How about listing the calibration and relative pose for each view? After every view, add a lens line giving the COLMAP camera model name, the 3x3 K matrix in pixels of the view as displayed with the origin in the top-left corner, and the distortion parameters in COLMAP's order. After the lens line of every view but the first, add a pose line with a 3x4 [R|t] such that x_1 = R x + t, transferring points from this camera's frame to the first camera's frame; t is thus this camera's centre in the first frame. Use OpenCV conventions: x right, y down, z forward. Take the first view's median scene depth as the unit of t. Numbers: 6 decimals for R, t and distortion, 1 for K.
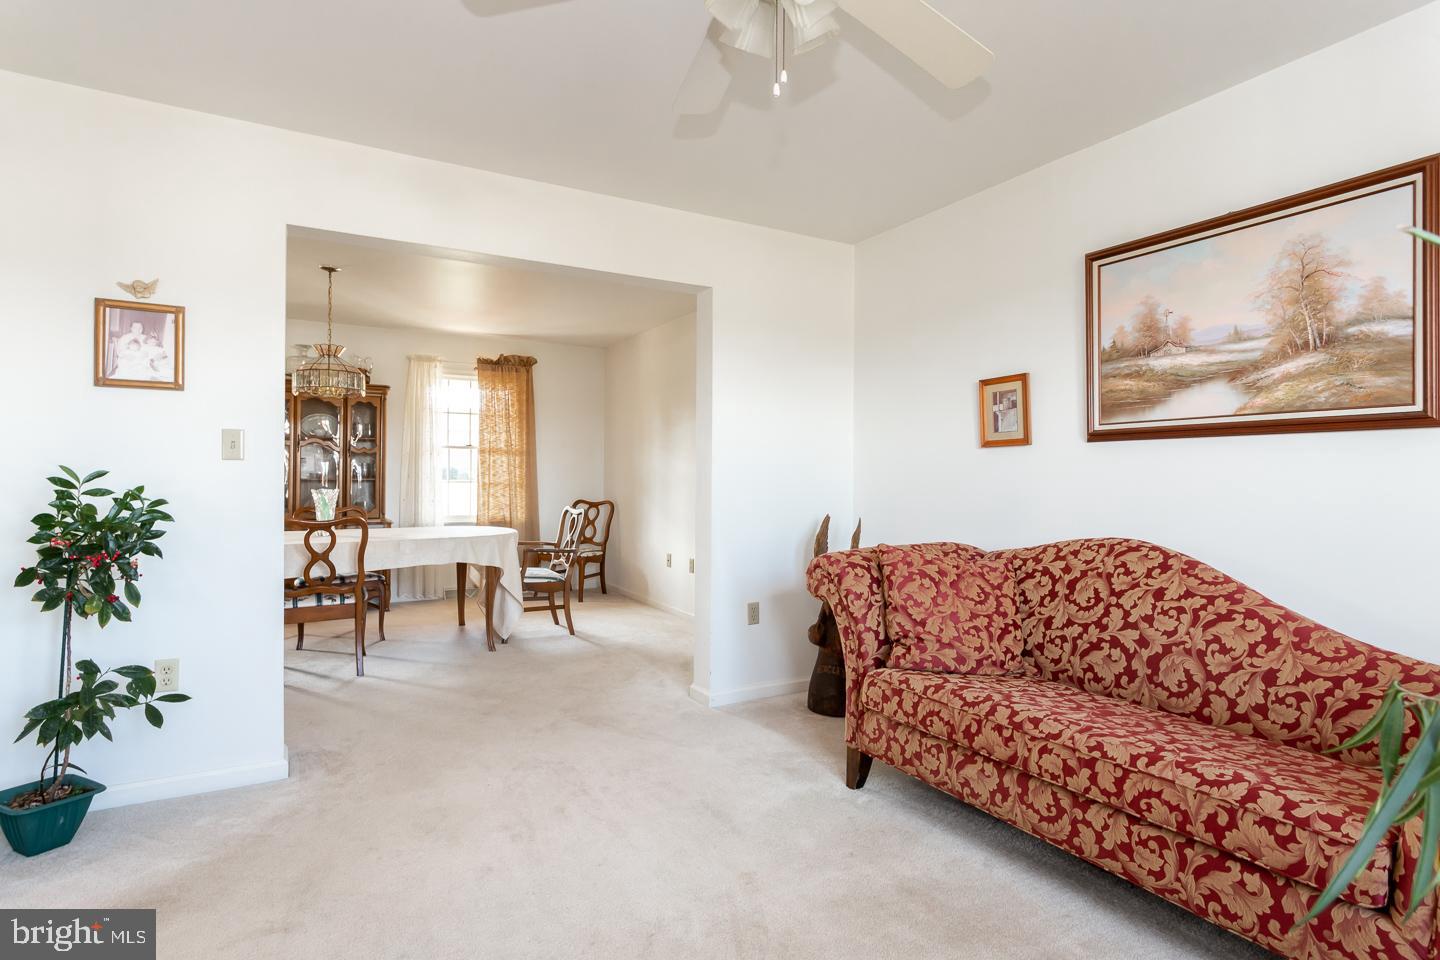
lens RADIAL K [[730.6, 0, 718.8], [0, 730.6, 472.9], [0, 0, 1]] dist [0.002993, 0.000639]
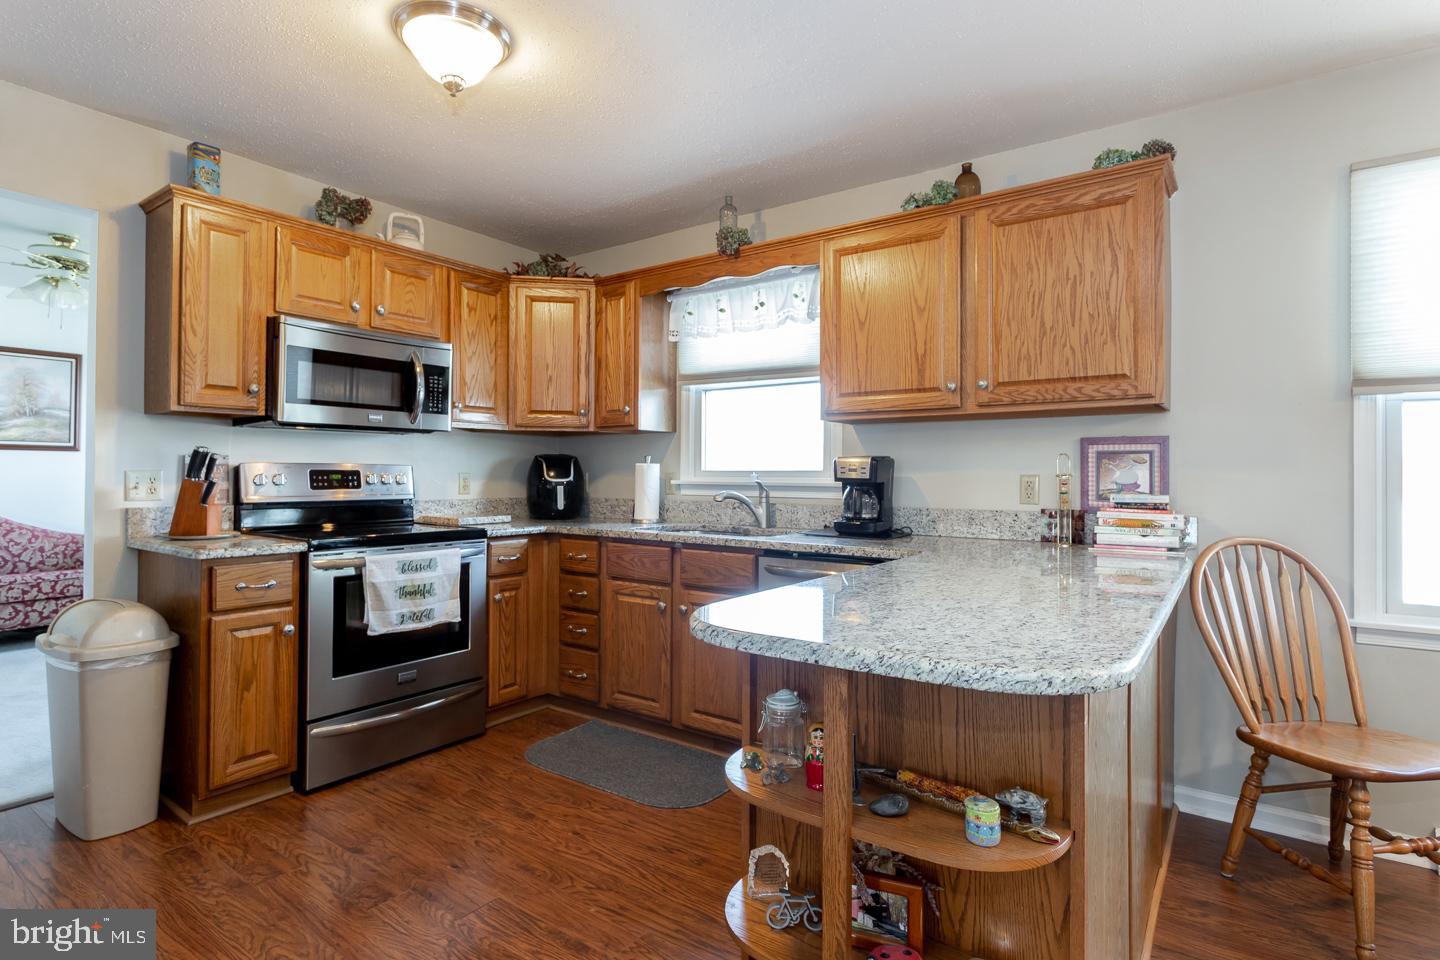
lens RADIAL K [[730.6, 0, 718.8], [0, 730.6, 472.9], [0, 0, 1]] dist [0.002993, 0.000639]
pose [[-0.424031, -0.003206, 0.905642, -2.462546], [-0.011361, 0.999934, -0.001780, -0.004393], [-0.905576, -0.011043, -0.424040, -0.029920]]
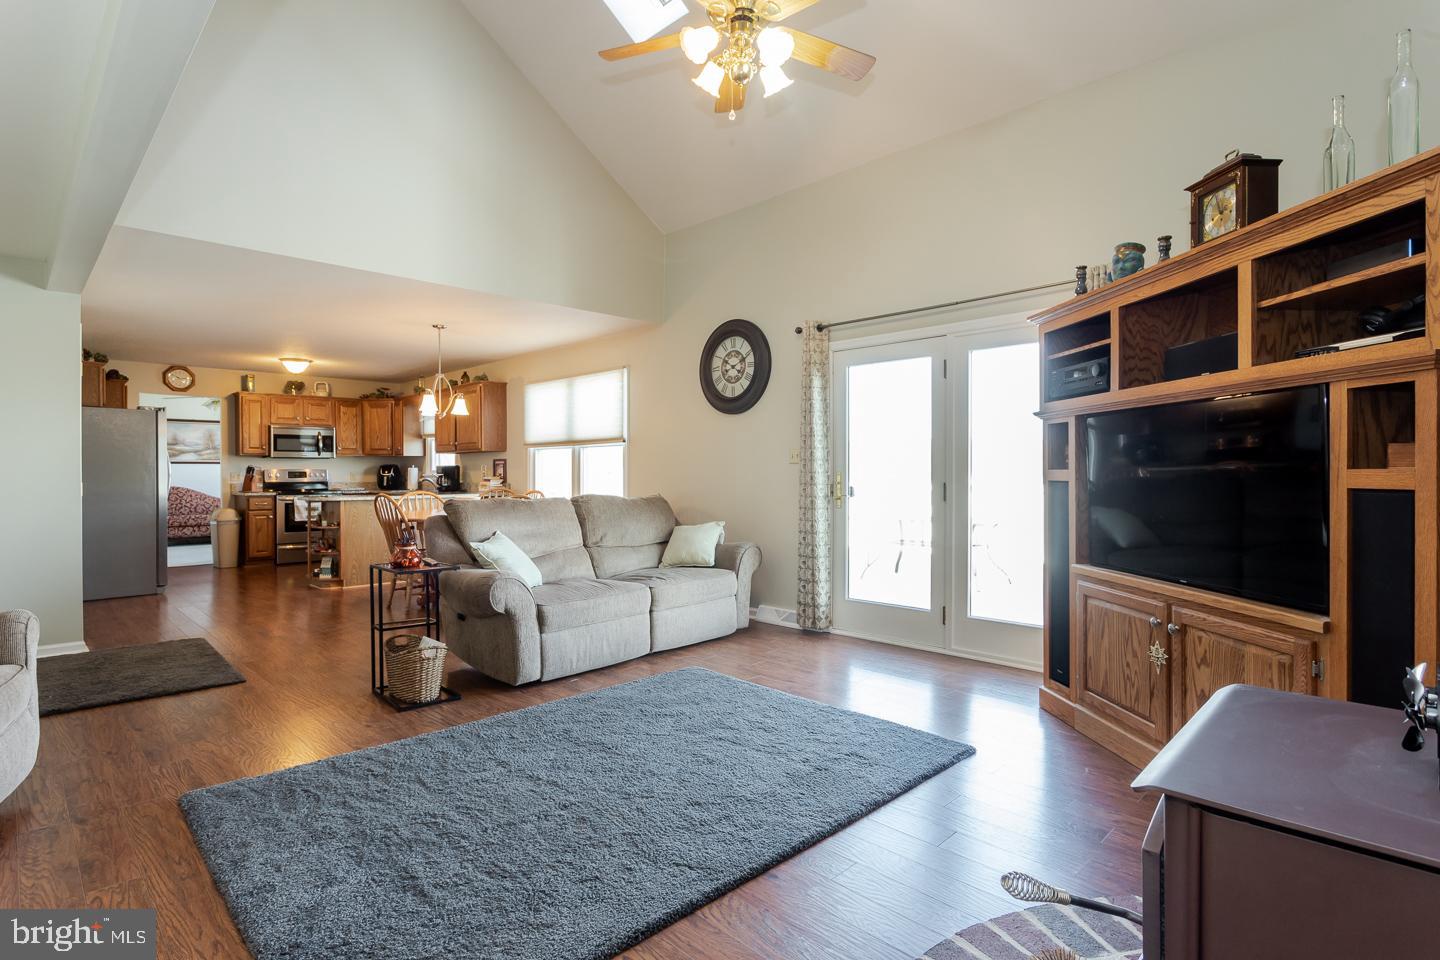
lens RADIAL K [[730.6, 0, 718.8], [0, 730.6, 472.9], [0, 0, 1]] dist [0.002993, 0.000639]
pose [[-0.267106, -0.005139, 0.963654, -6.063191], [-0.002653, 0.999986, 0.004597, -0.024582], [-0.963664, -0.001328, -0.267116, -1.352658]]
